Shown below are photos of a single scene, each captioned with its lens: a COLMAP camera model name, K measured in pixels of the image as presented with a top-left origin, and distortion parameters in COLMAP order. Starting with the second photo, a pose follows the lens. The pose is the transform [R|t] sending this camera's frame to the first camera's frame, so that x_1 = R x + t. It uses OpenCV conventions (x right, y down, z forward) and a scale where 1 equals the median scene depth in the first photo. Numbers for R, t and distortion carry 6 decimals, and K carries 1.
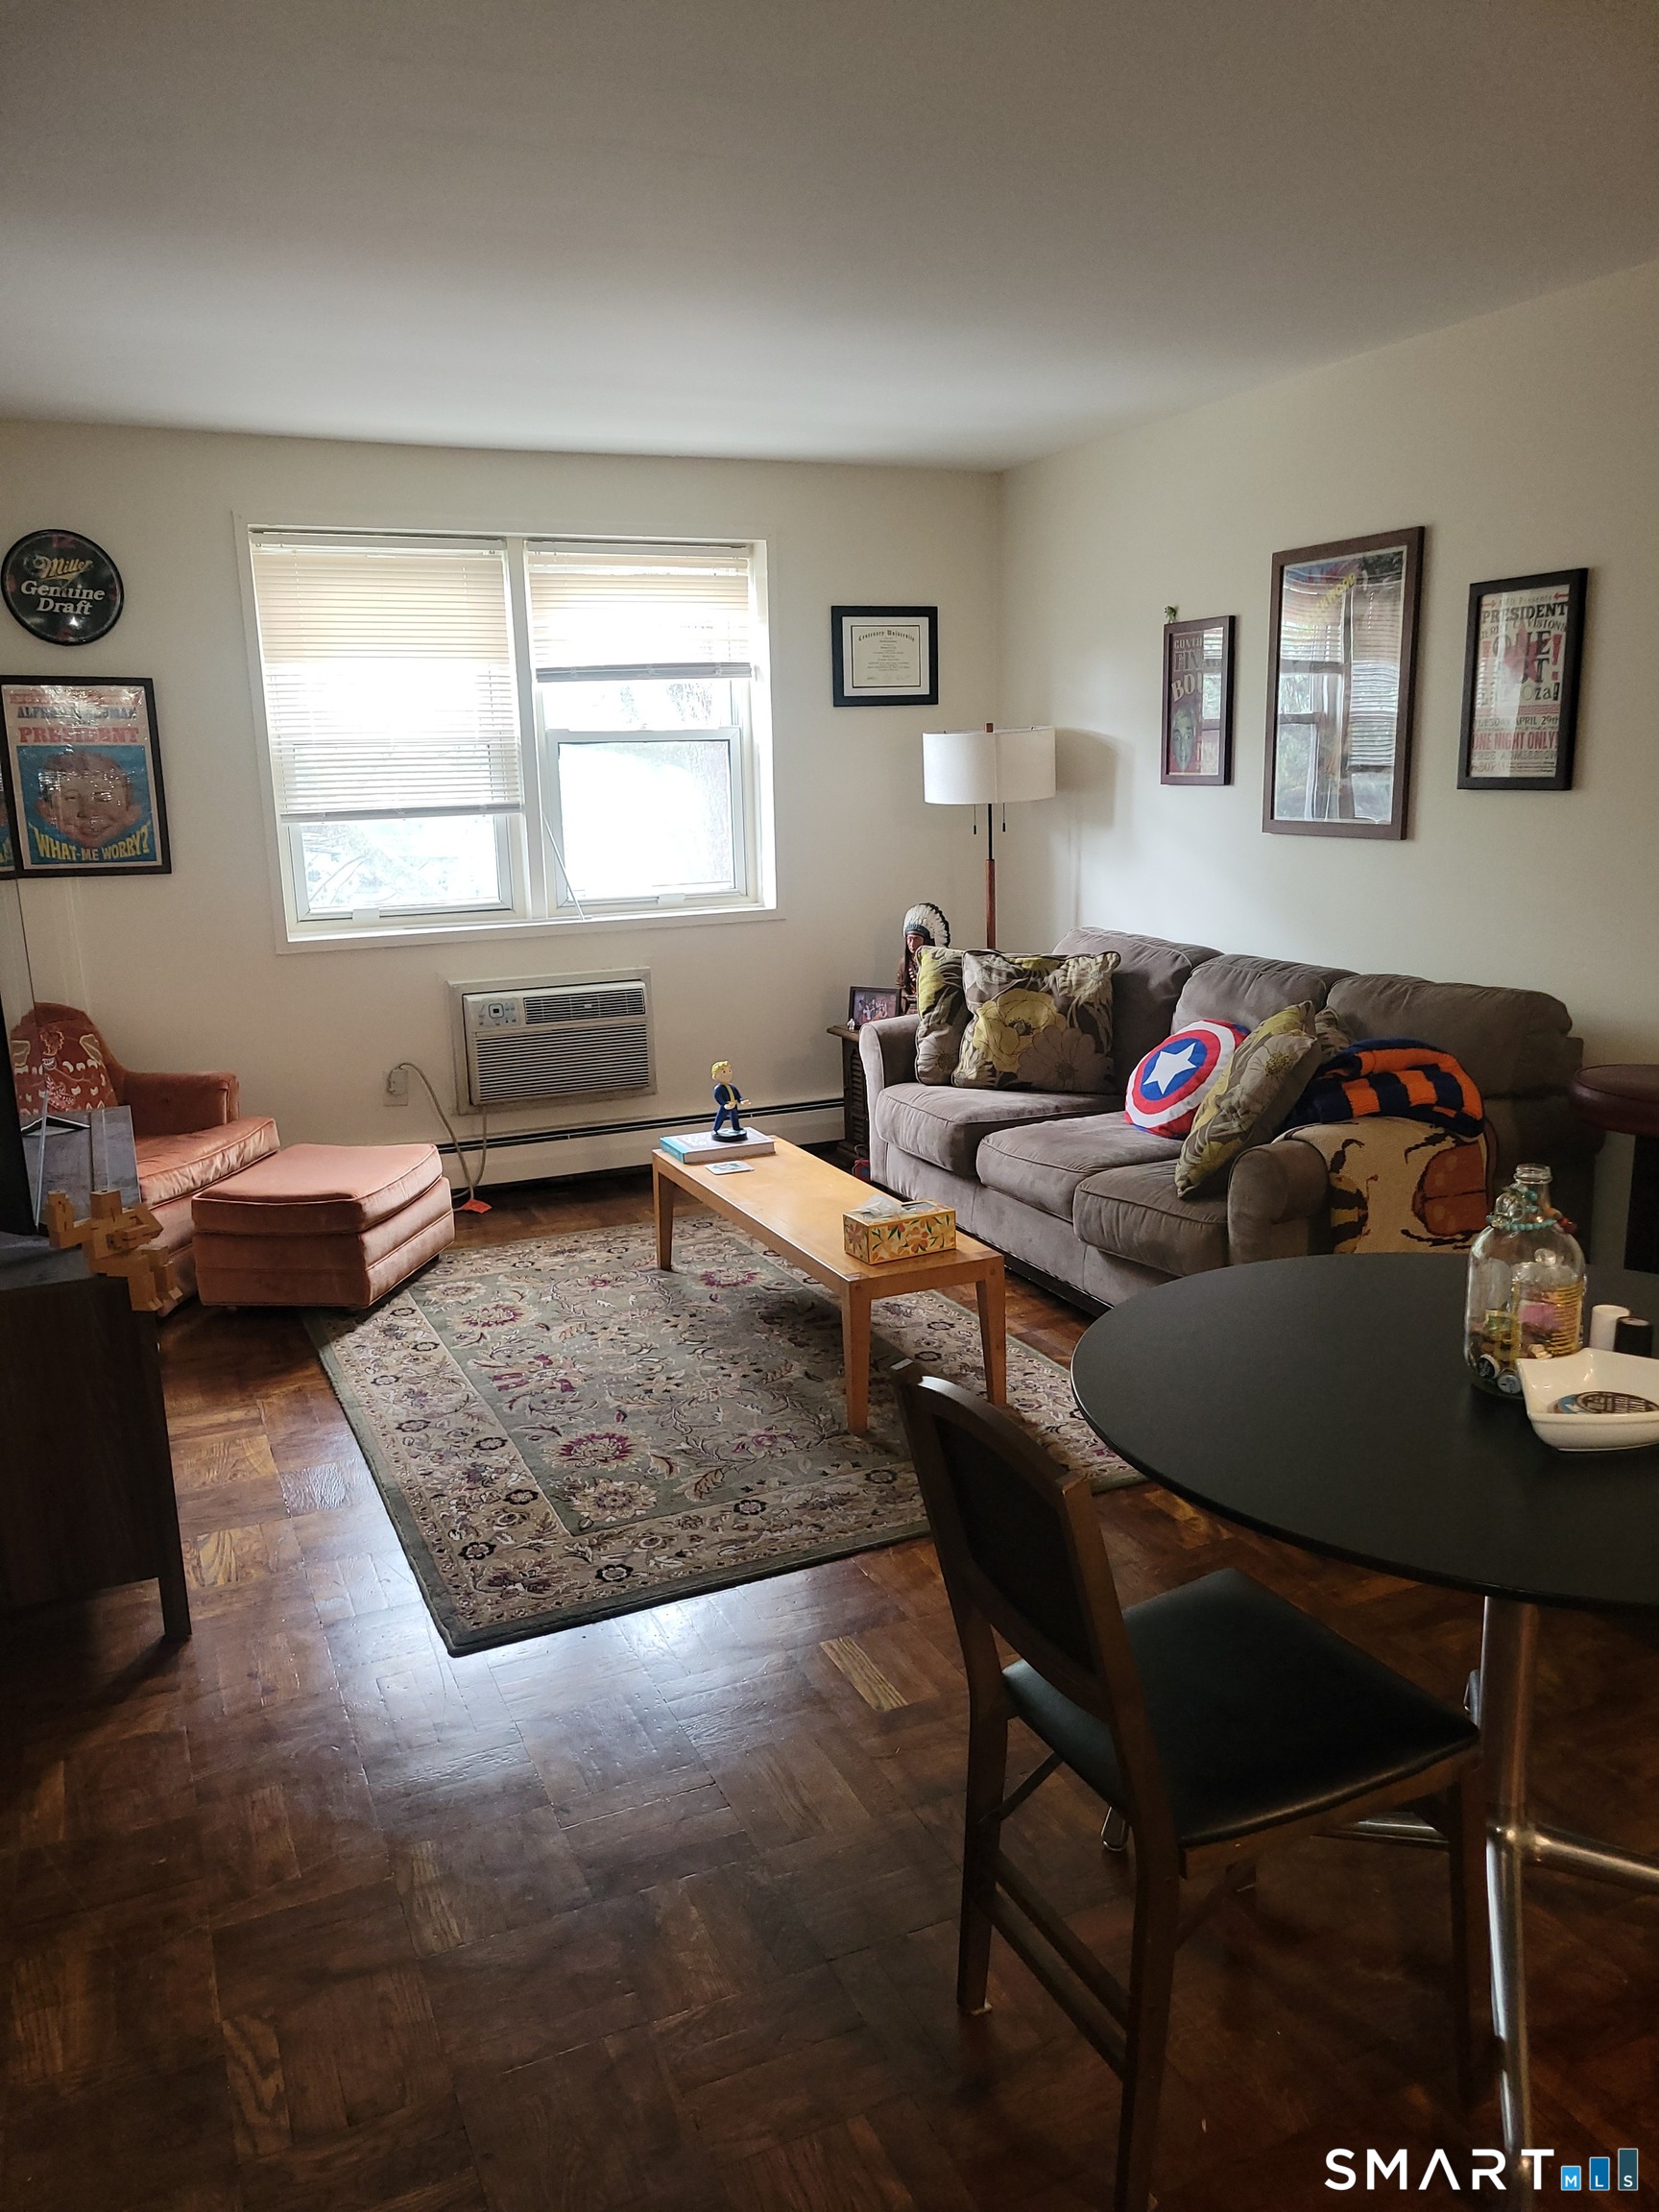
lens RADIAL K [[1679.2, 0, 827.5], [0, 1679.2, 1116.7], [0, 0, 1]] dist [-0.004281, -0.000978]
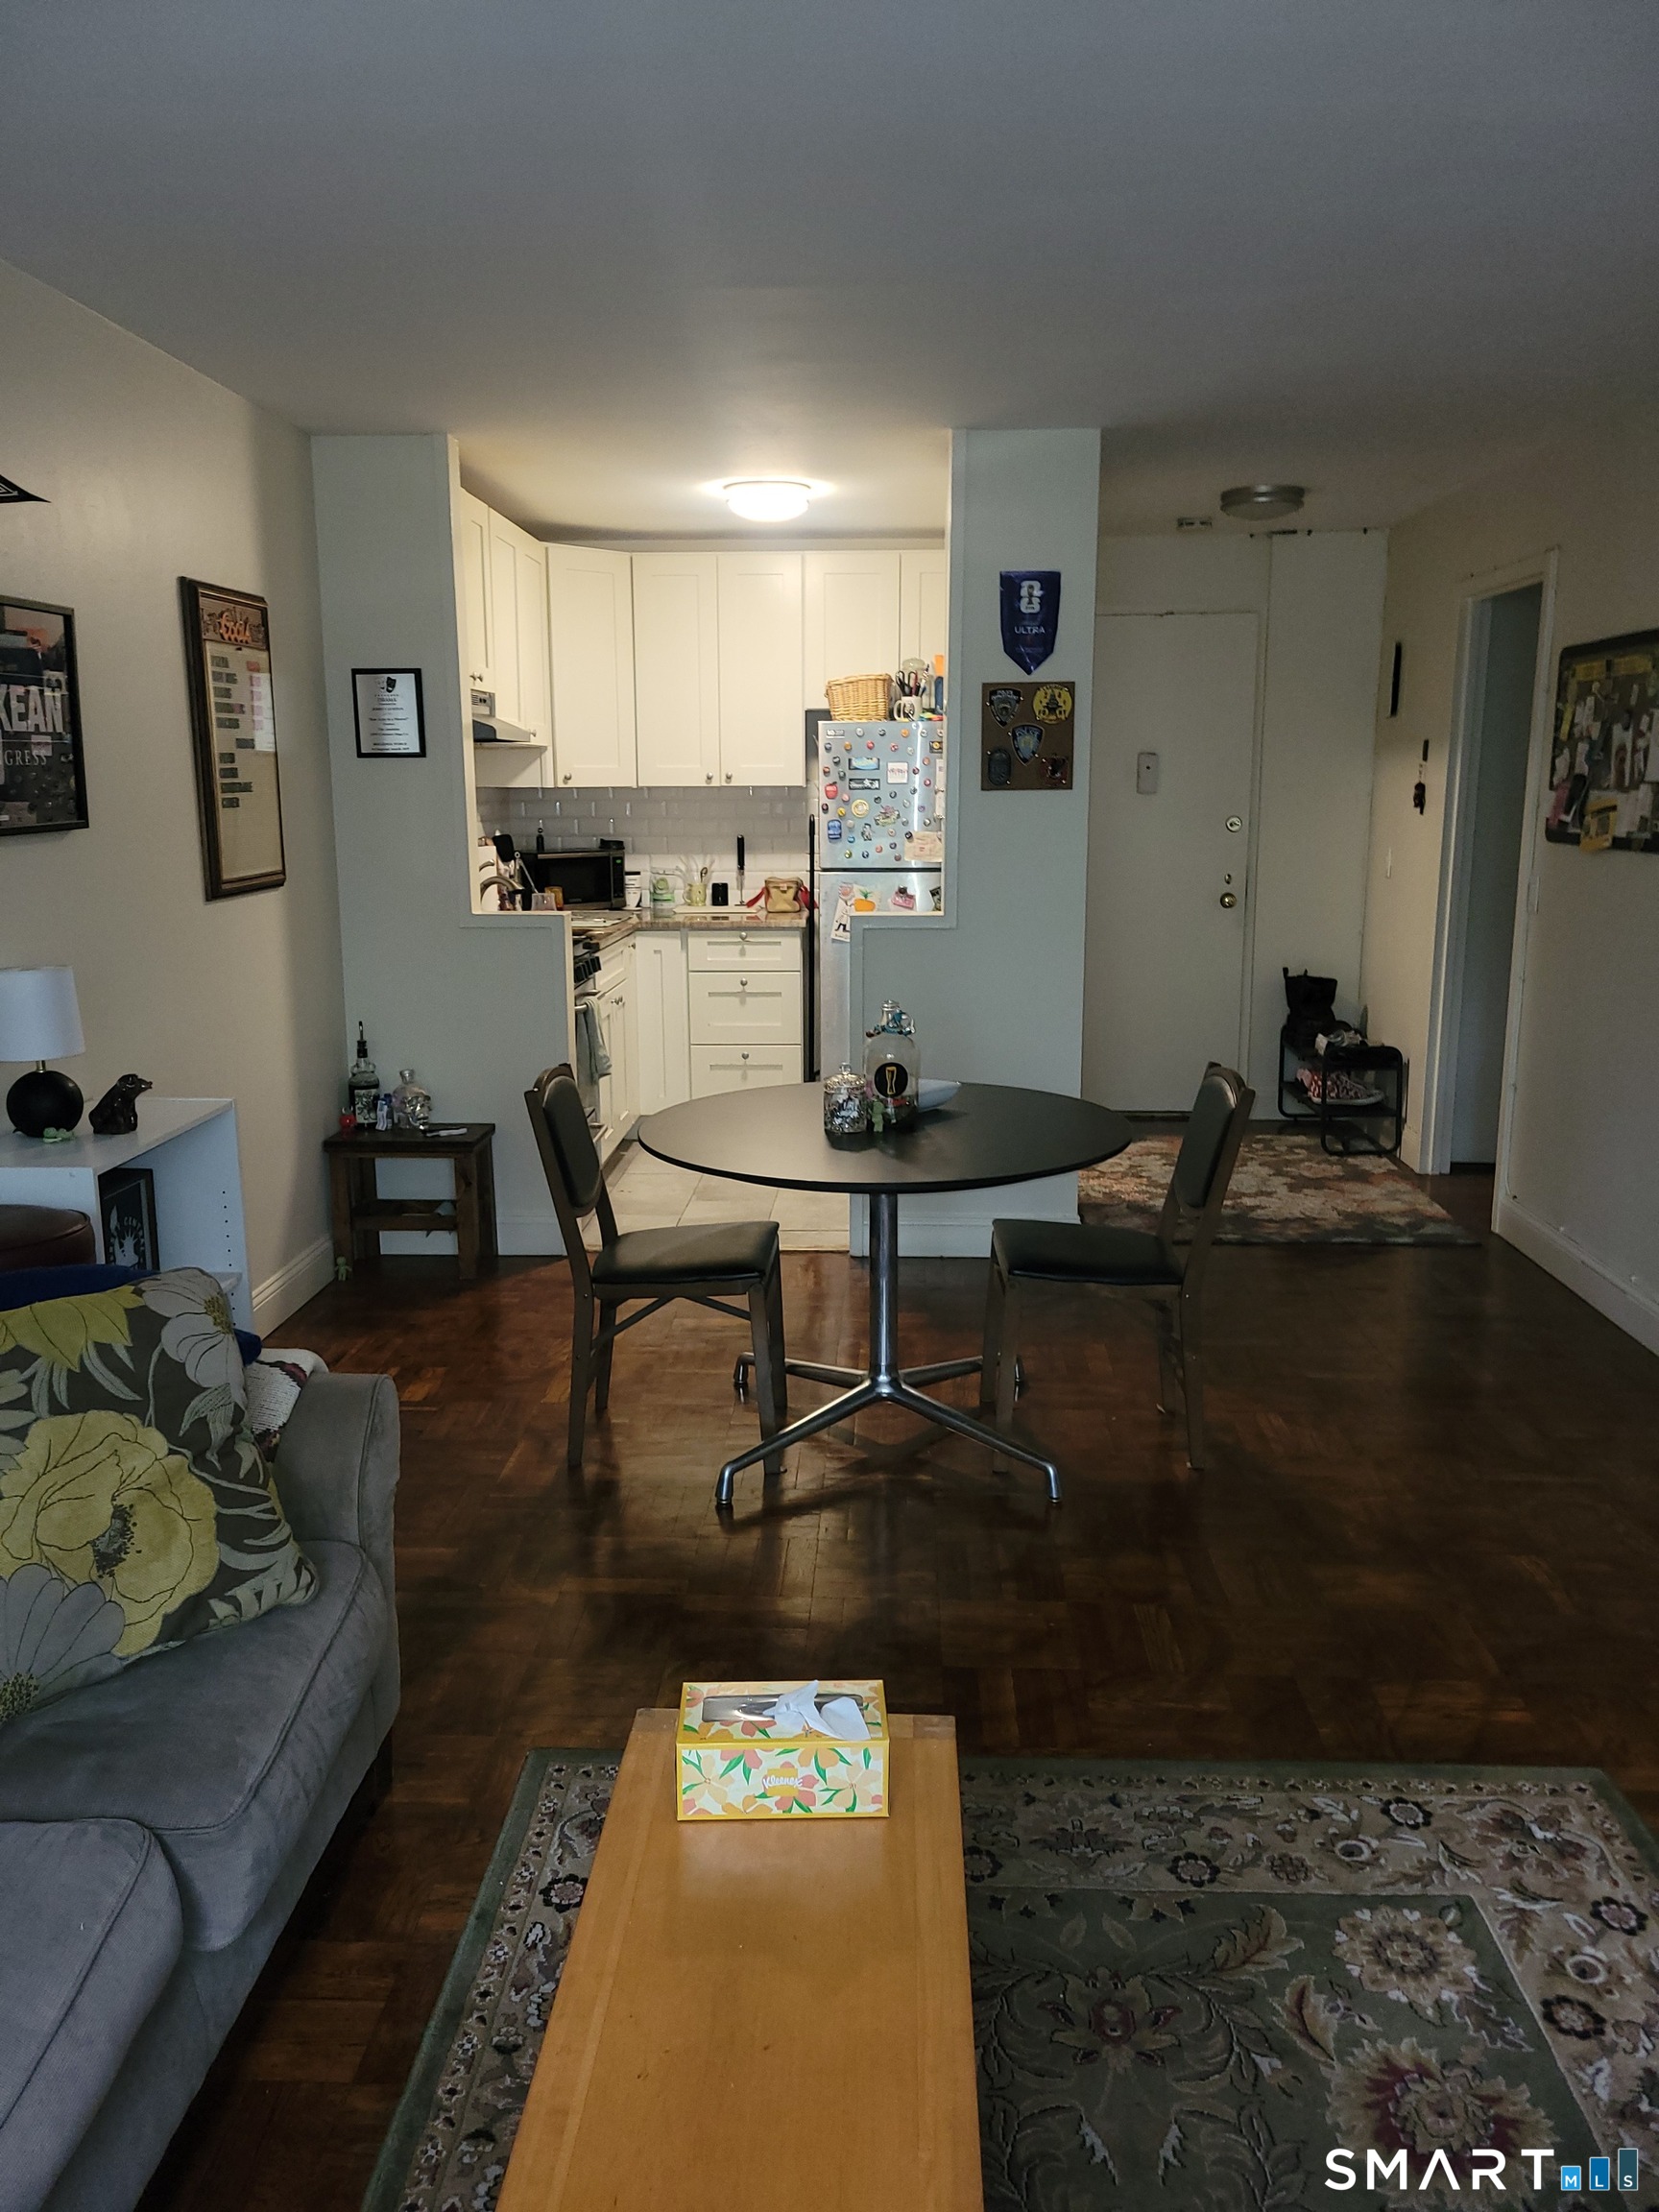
lens RADIAL K [[1679.2, 0, 830.4], [0, 1679.2, 1106.4], [0, 0, 1]] dist [-0.004281, -0.000978]
pose [[-0.899595, -0.062189, 0.432275, -0.138622], [0.119790, 0.916709, 0.381175, -0.237884], [-0.419976, 0.394685, -0.817217, 1.108529]]
